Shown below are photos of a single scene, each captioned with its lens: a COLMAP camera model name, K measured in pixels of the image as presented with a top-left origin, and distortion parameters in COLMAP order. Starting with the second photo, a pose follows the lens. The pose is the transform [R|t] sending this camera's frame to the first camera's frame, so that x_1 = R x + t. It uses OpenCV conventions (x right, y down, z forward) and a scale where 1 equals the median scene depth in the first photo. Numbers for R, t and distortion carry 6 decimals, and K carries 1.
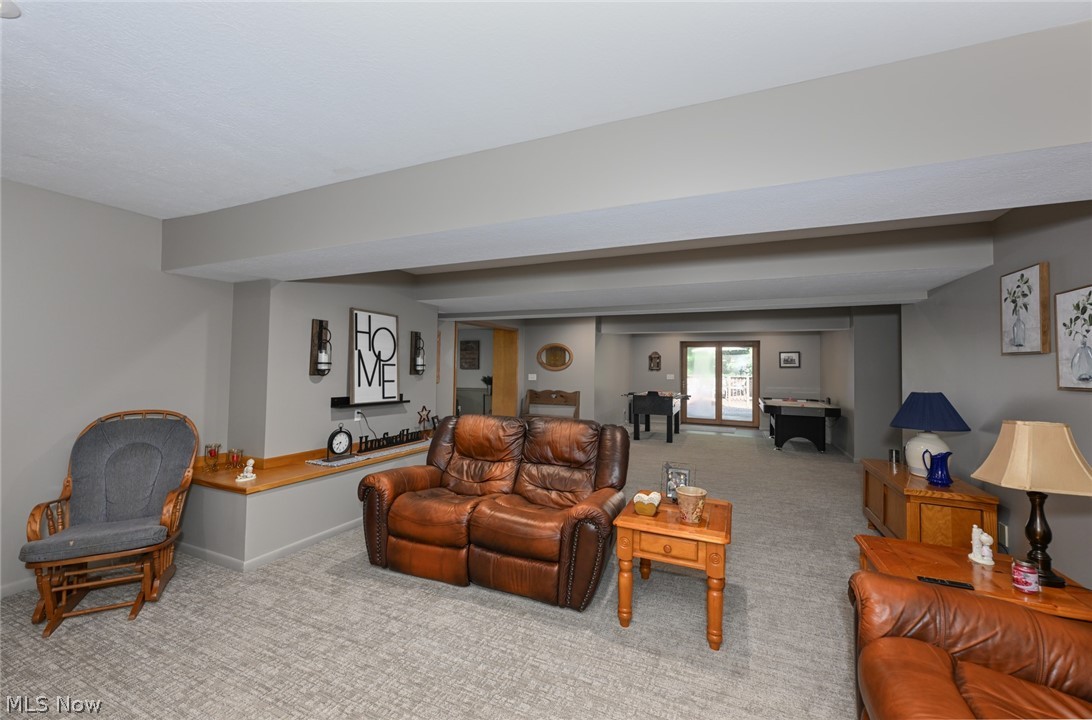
lens RADIAL K [[435.0, 0, 545.9], [0, 435.0, 357.4], [0, 0, 1]] dist [-0.000028, -0.000003]
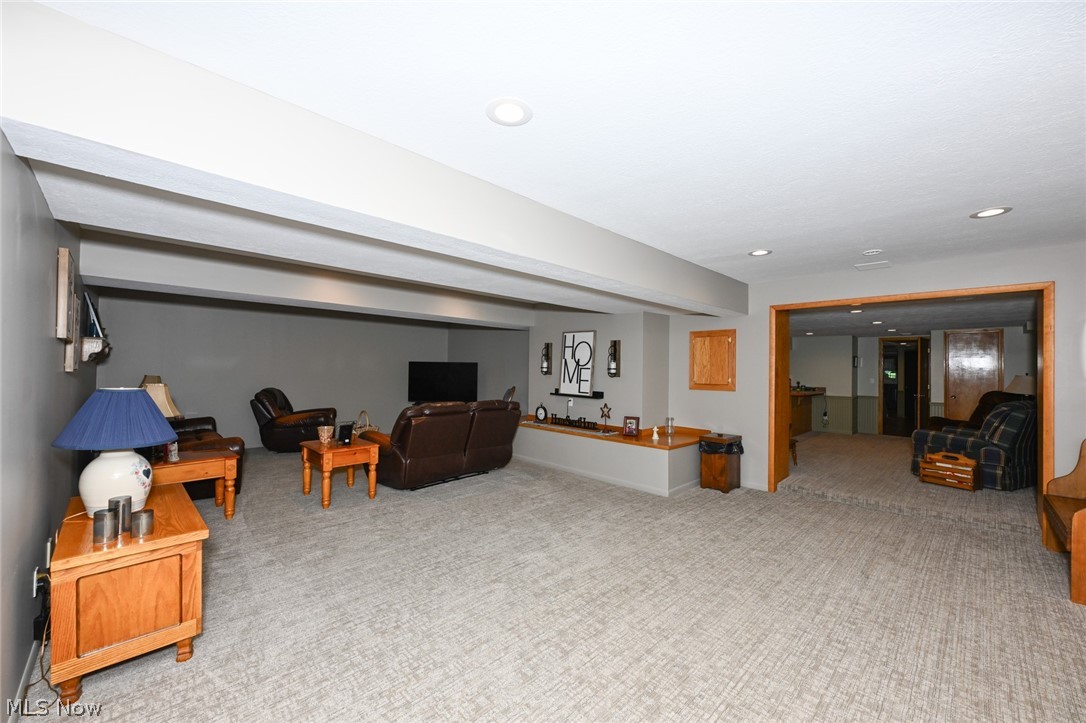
lens RADIAL K [[430.3, 0, 542.5], [0, 430.3, 362.6], [0, 0, 1]] dist [-0.001284, -0.000019]
pose [[-0.358107, -0.031278, -0.933157, 0.963085], [0.000616, 0.999431, -0.033736, 0.044884], [0.933680, -0.012656, -0.357884, 1.398708]]
